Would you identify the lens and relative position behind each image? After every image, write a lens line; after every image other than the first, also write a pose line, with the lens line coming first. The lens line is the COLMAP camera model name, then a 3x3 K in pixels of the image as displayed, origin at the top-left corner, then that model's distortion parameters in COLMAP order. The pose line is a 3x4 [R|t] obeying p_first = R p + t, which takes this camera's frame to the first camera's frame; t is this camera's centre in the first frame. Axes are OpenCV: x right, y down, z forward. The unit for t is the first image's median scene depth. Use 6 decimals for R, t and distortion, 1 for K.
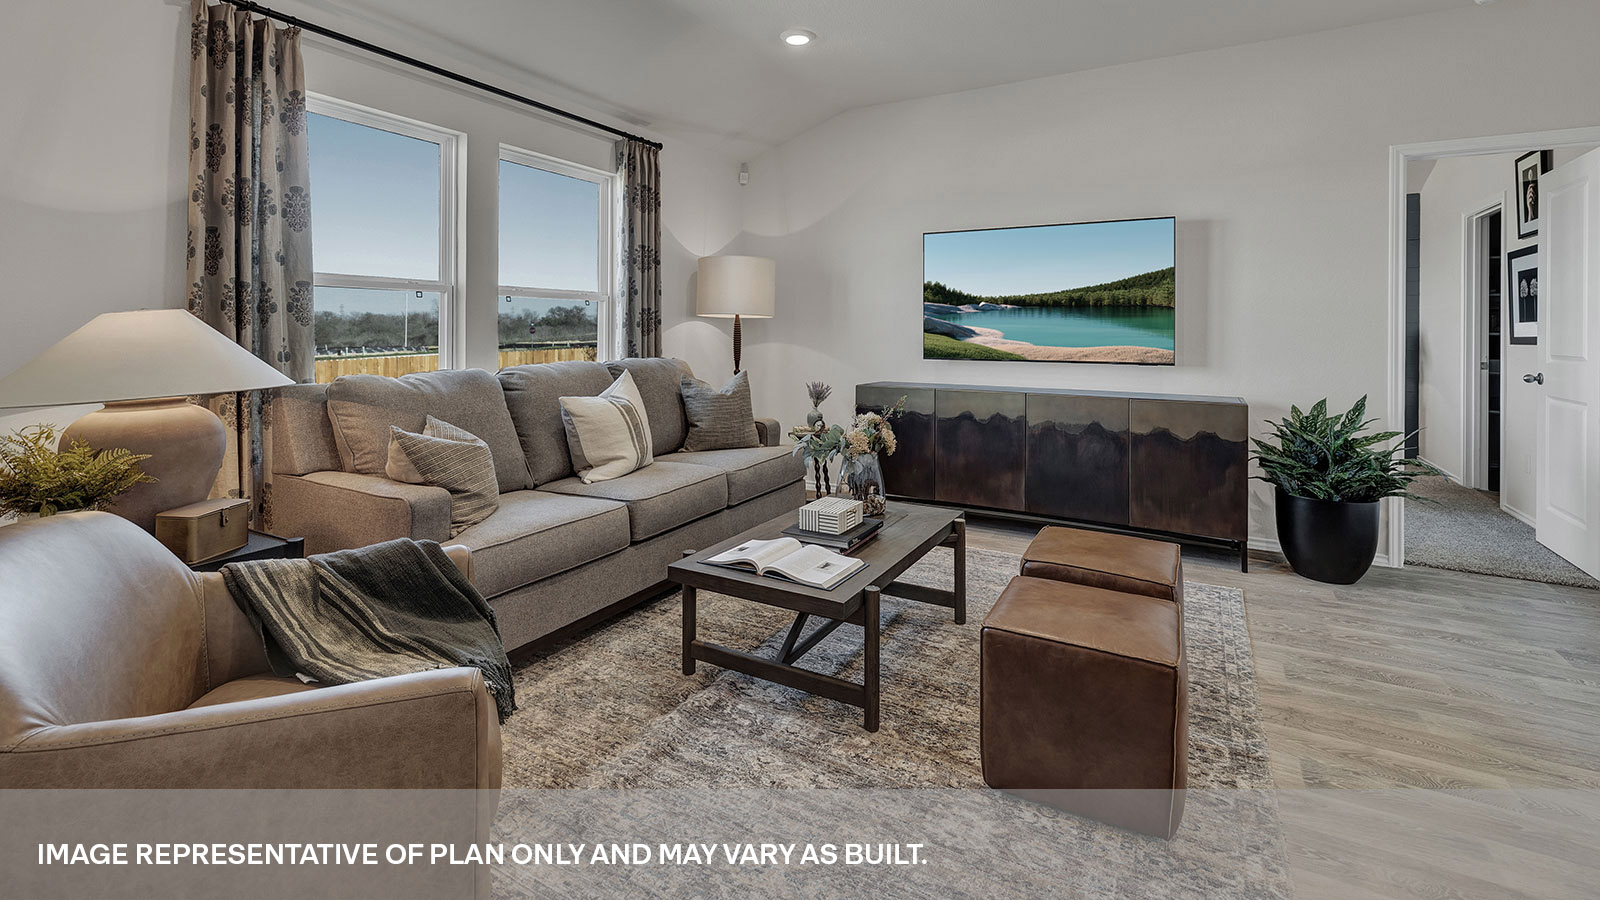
lens RADIAL K [[697.6, 0, 766.2], [0, 697.6, 330.1], [0, 0, 1]] dist [0.001610, 0.000212]
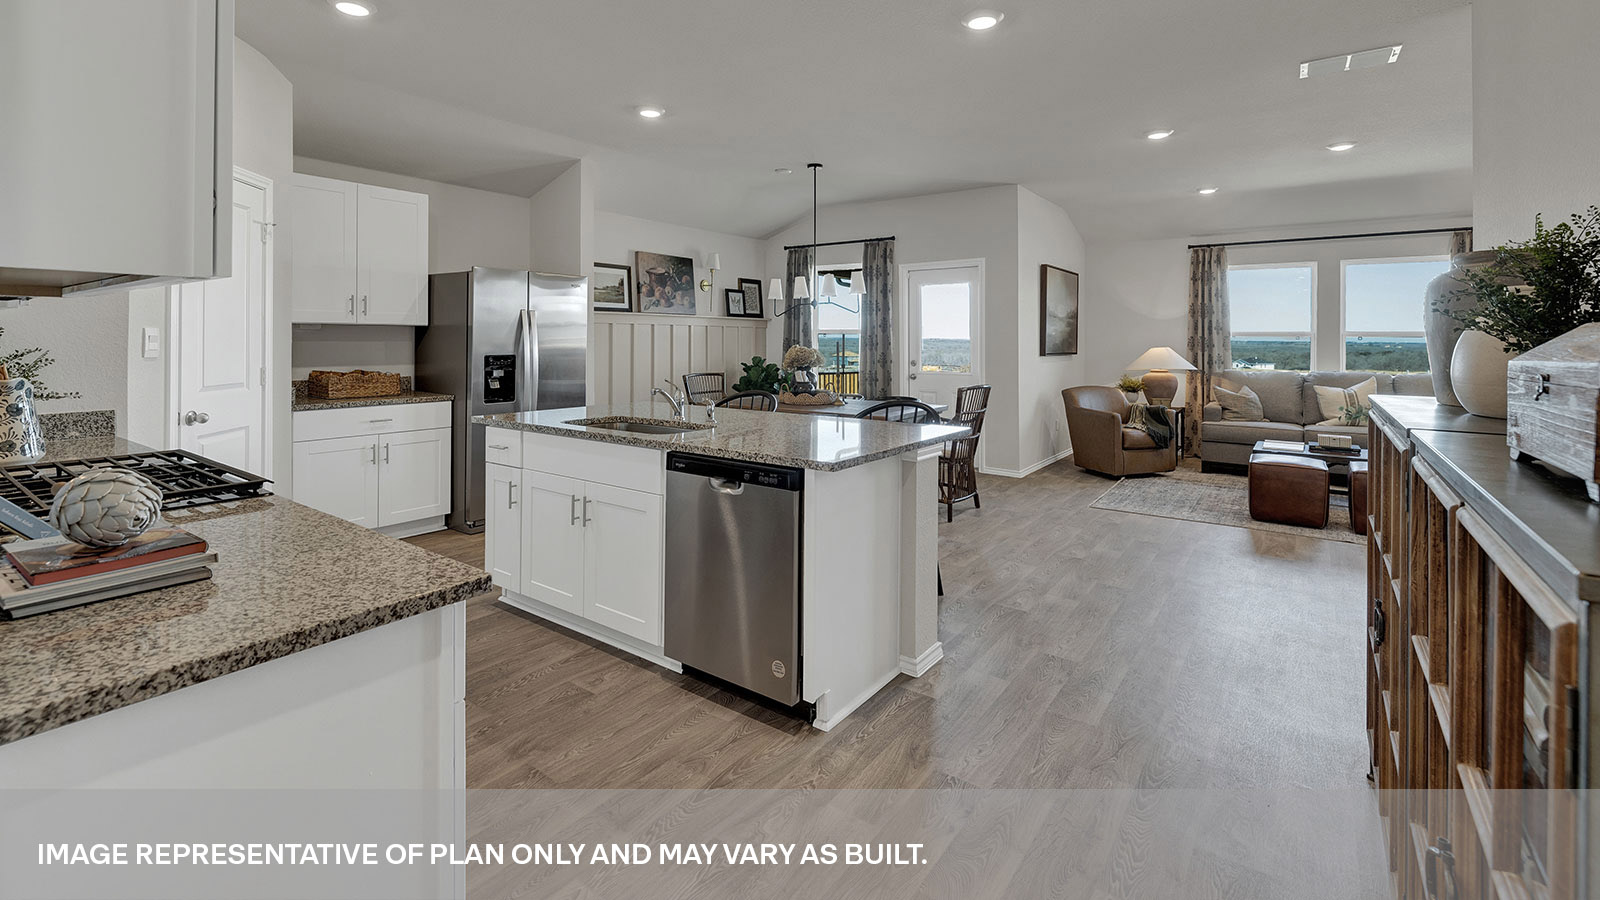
lens RADIAL K [[697.6, 0, 798.9], [0, 697.6, 344.1], [0, 0, 1]] dist [0.001610, 0.000212]
pose [[-0.084100, 0.003347, -0.996452, 1.550413], [-0.008594, 0.999955, 0.004084, -0.023903], [0.996420, 0.008907, -0.084067, -0.319937]]
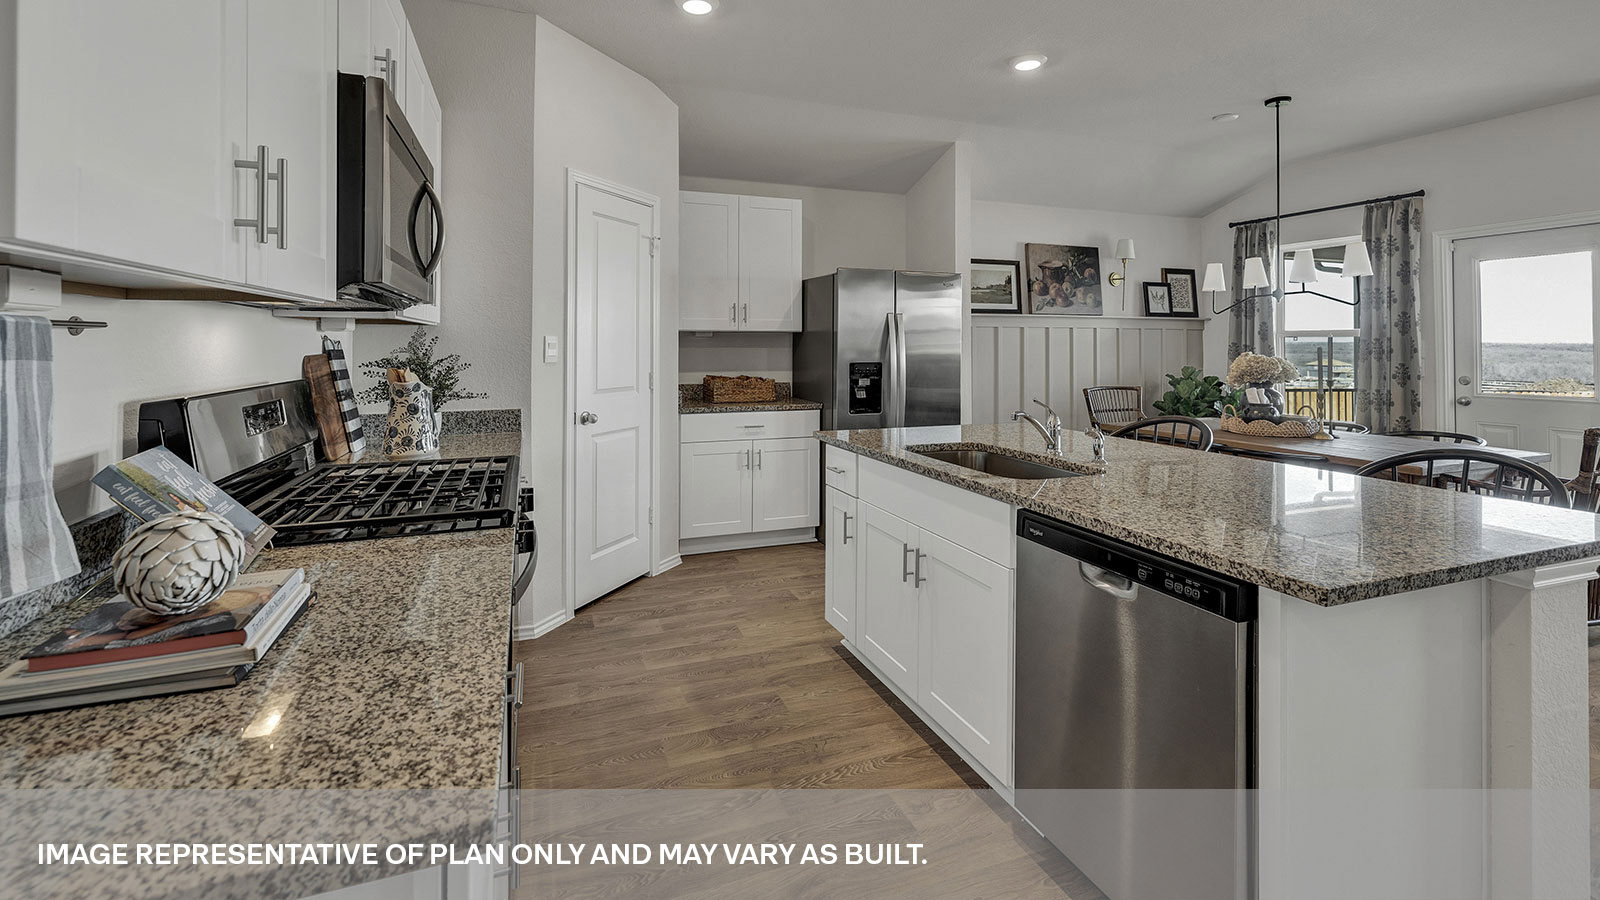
lens RADIAL K [[697.6, 0, 789.8], [0, 697.6, 341.2], [0, 0, 1]] dist [0.001610, 0.000212]
pose [[-0.622979, -0.006869, -0.782209, 1.355188], [-0.006208, 0.999973, -0.003836, -0.024909], [0.782214, 0.002466, -0.623005, -0.332010]]
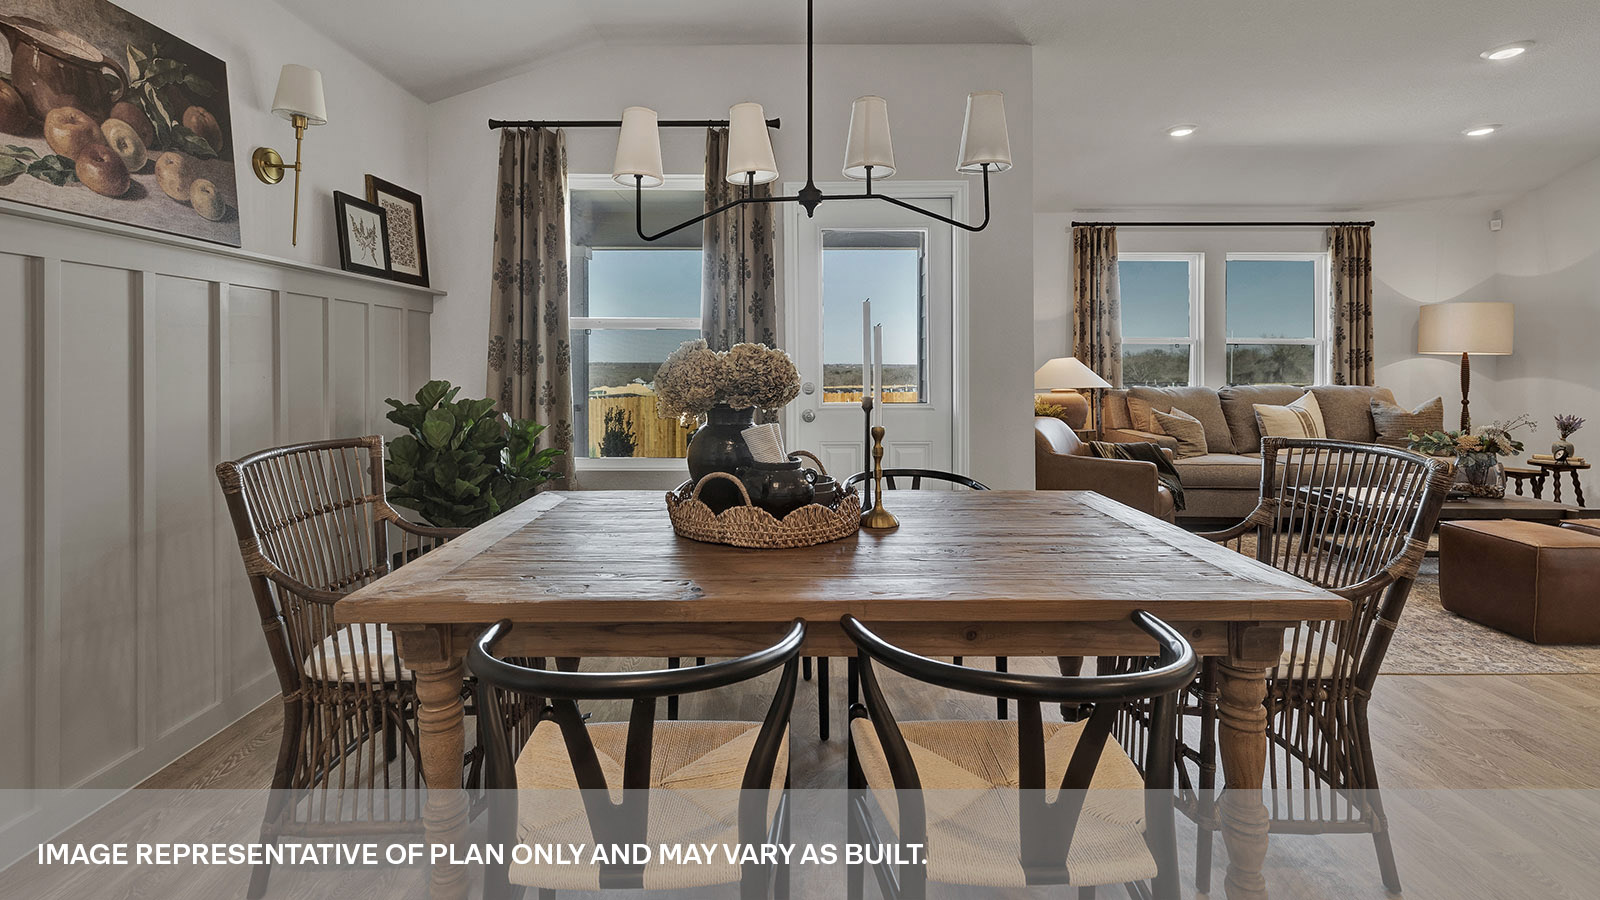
lens RADIAL K [[697.6, 0, 800.7], [0, 697.6, 362.4], [0, 0, 1]] dist [0.001610, 0.000212]
pose [[0.513776, -0.006298, -0.857901, 0.464803], [0.000058, 0.999973, -0.007306, 0.003973], [0.857924, 0.003703, 0.513763, -0.643761]]
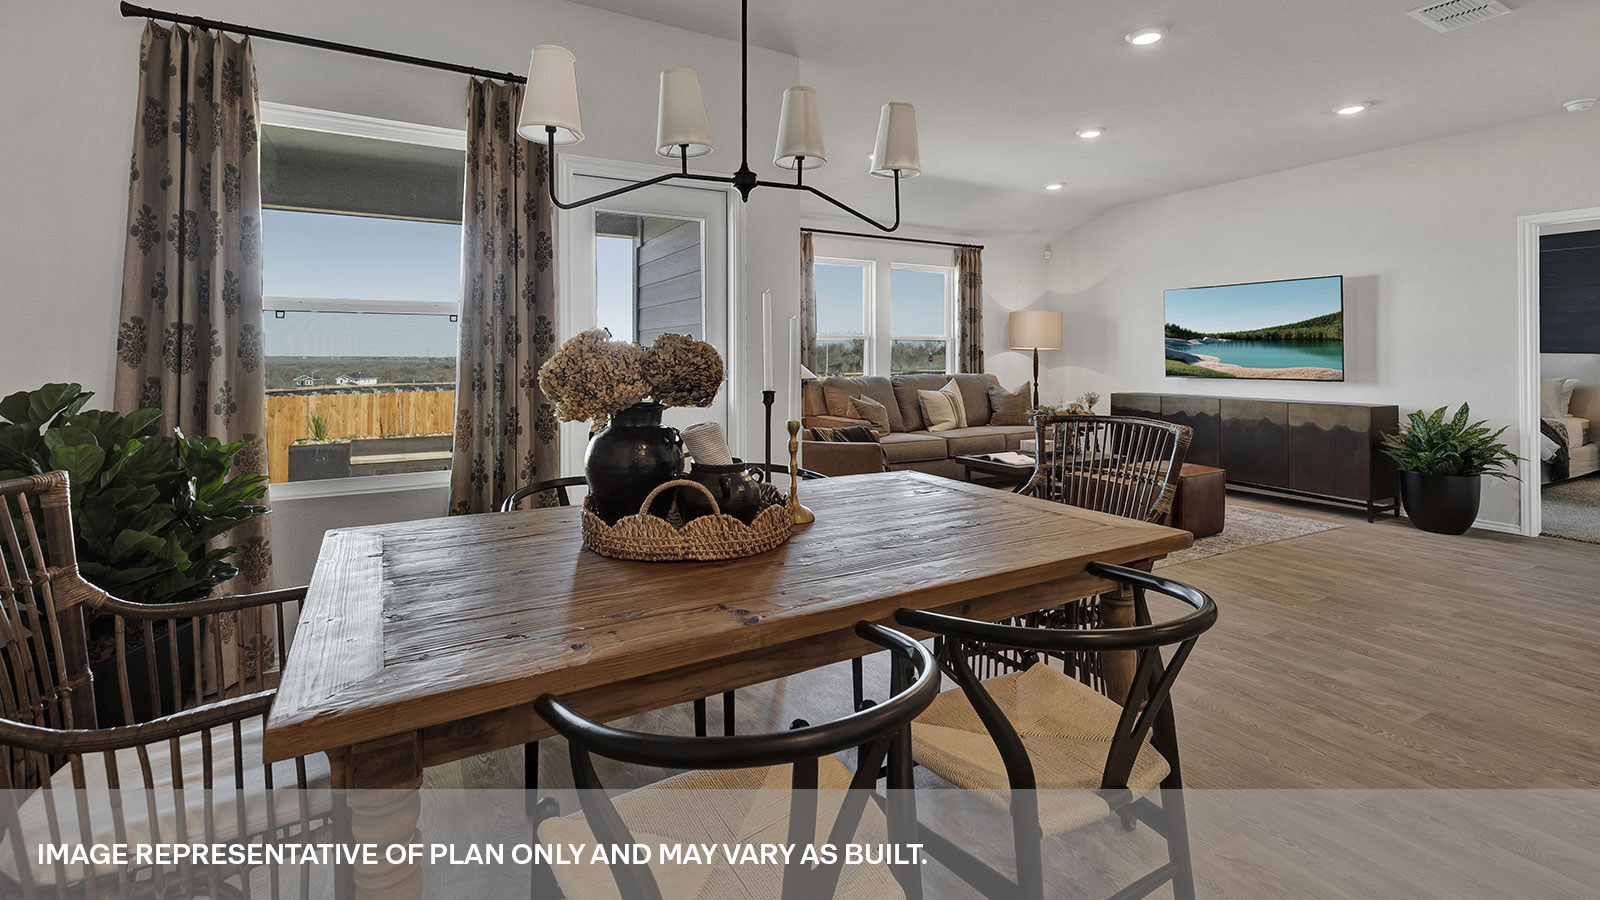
lens RADIAL K [[697.6, 0, 793.9], [0, 697.6, 351.5], [0, 0, 1]] dist [0.001610, 0.000212]
pose [[0.867719, -0.008523, -0.496982, 0.320686], [0.003324, 0.999930, -0.011346, 0.003161], [0.497044, 0.008193, 0.867687, -0.757978]]
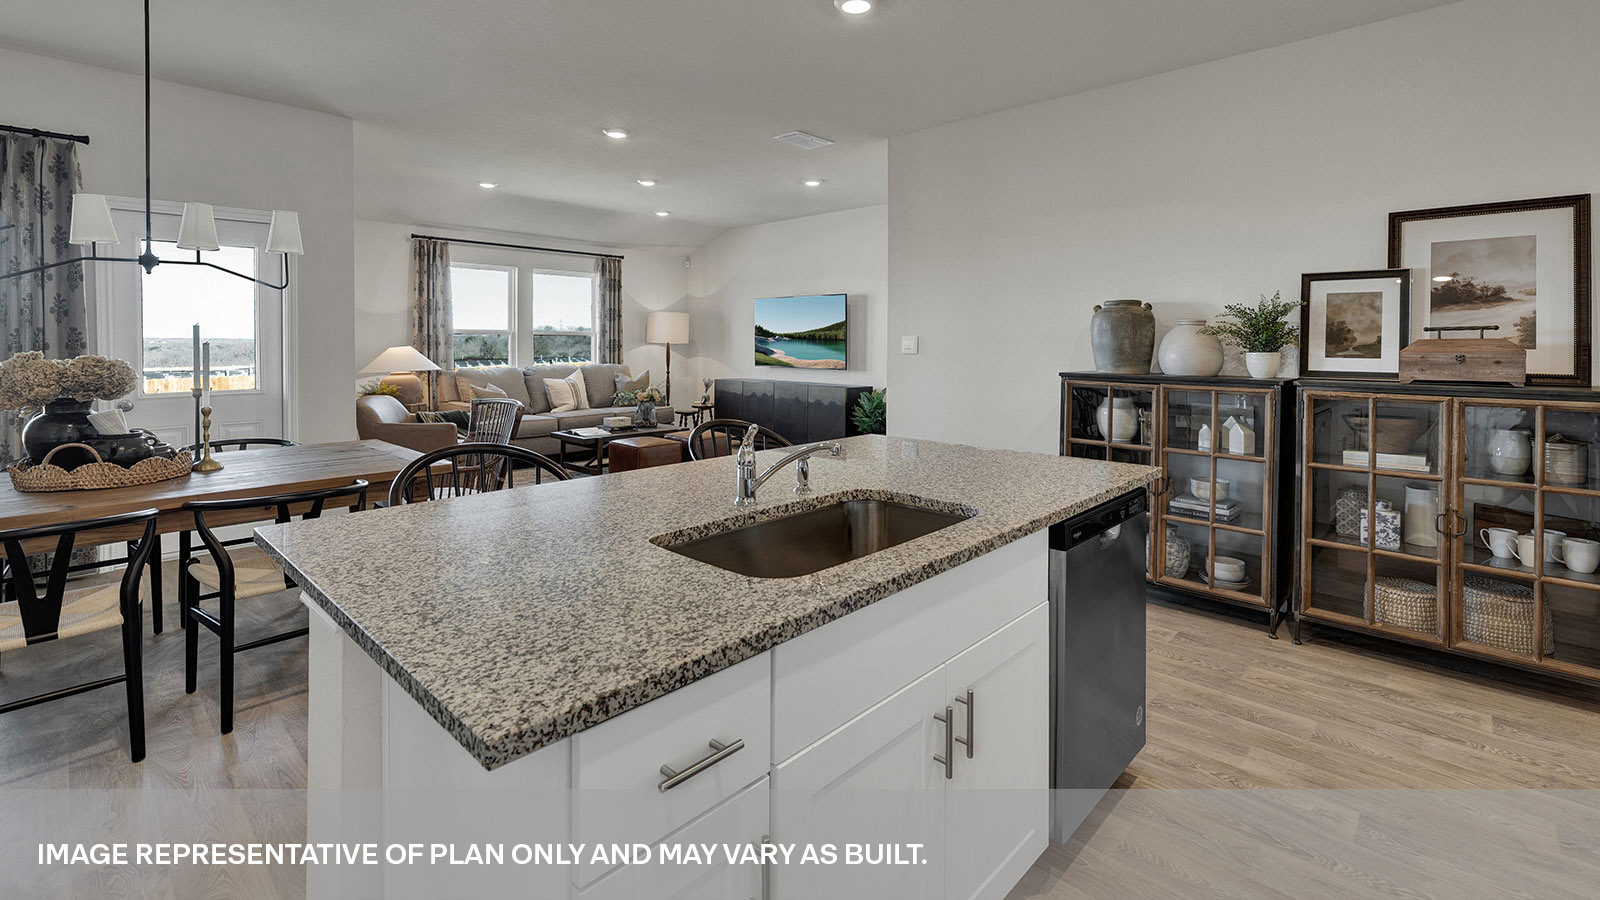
lens RADIAL K [[697.6, 0, 787.8], [0, 697.6, 349.3], [0, 0, 1]] dist [0.001610, 0.000212]
pose [[0.974396, 0.003249, -0.224816, 0.848640], [-0.001117, 0.999953, 0.009606, -0.024946], [0.224836, -0.009109, 0.974354, -0.935100]]
